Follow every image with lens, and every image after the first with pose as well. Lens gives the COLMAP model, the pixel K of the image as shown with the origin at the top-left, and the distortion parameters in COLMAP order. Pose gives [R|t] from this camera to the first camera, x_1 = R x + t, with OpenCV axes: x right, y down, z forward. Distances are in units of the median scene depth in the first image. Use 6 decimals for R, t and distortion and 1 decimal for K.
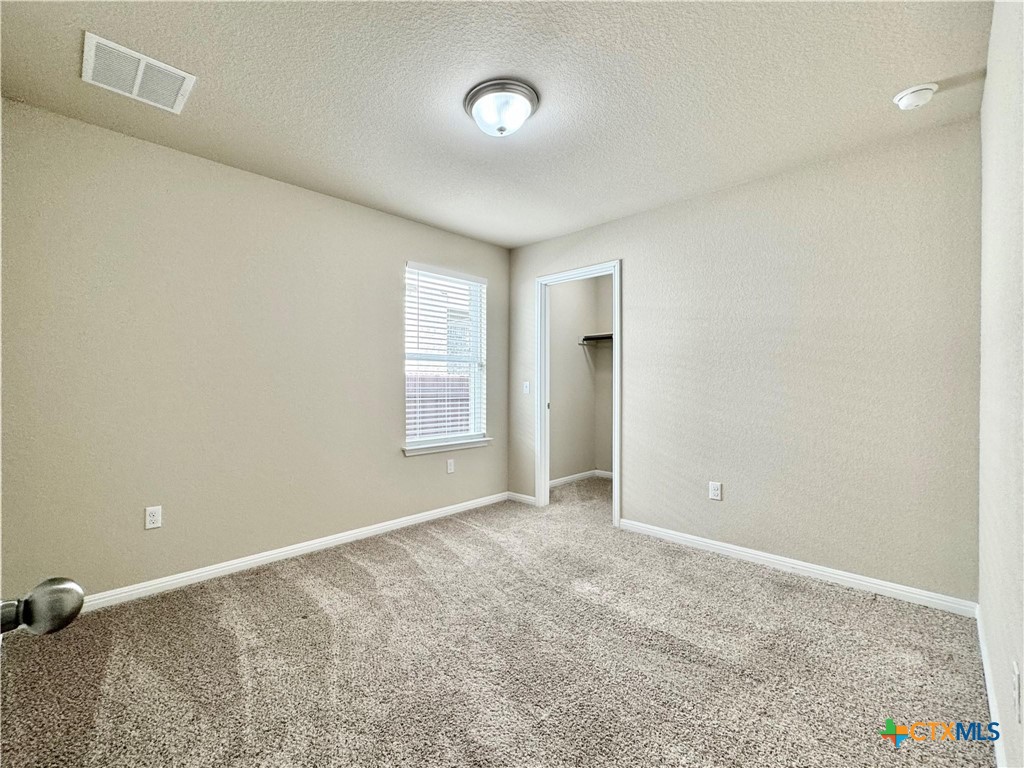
lens RADIAL K [[443.0, 0, 510.4], [0, 443.0, 390.2], [0, 0, 1]] dist [-0.000391, -0.000014]
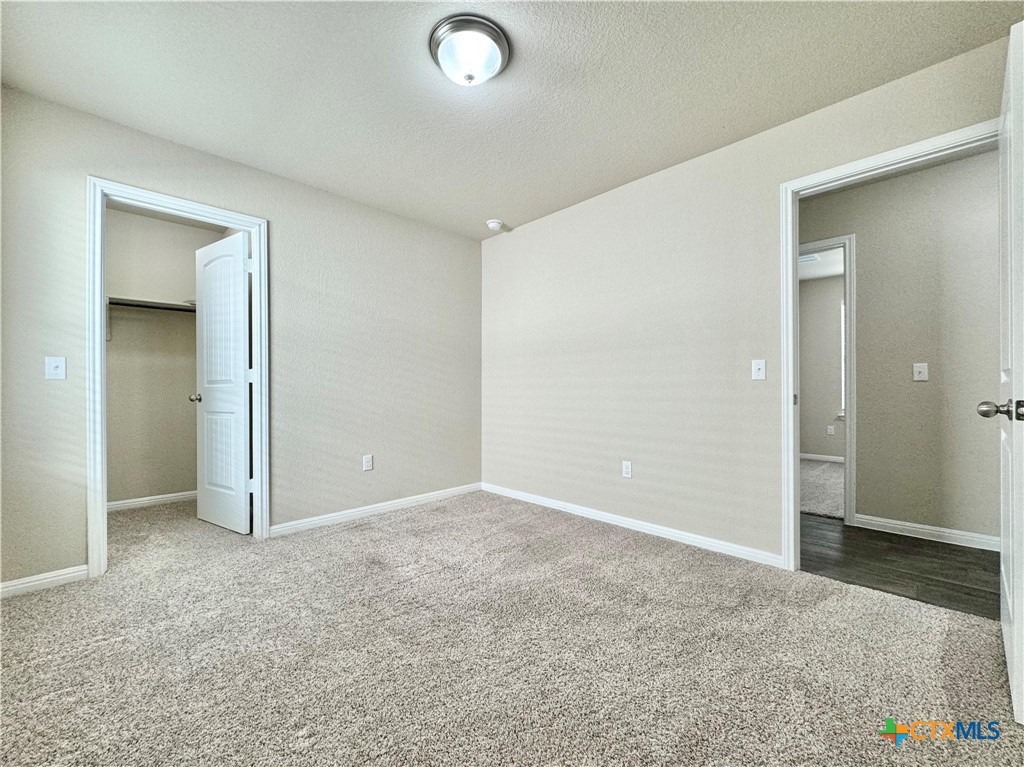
lens RADIAL K [[416.7, 0, 512.0], [0, 416.7, 383.5], [0, 0, 1]] dist [-0.001256, -0.000040]
pose [[0.016547, -0.005996, 0.999845, -0.540868], [0.004745, 0.999971, 0.005918, 0.013273], [-0.999852, 0.004647, 0.016575, 0.525236]]
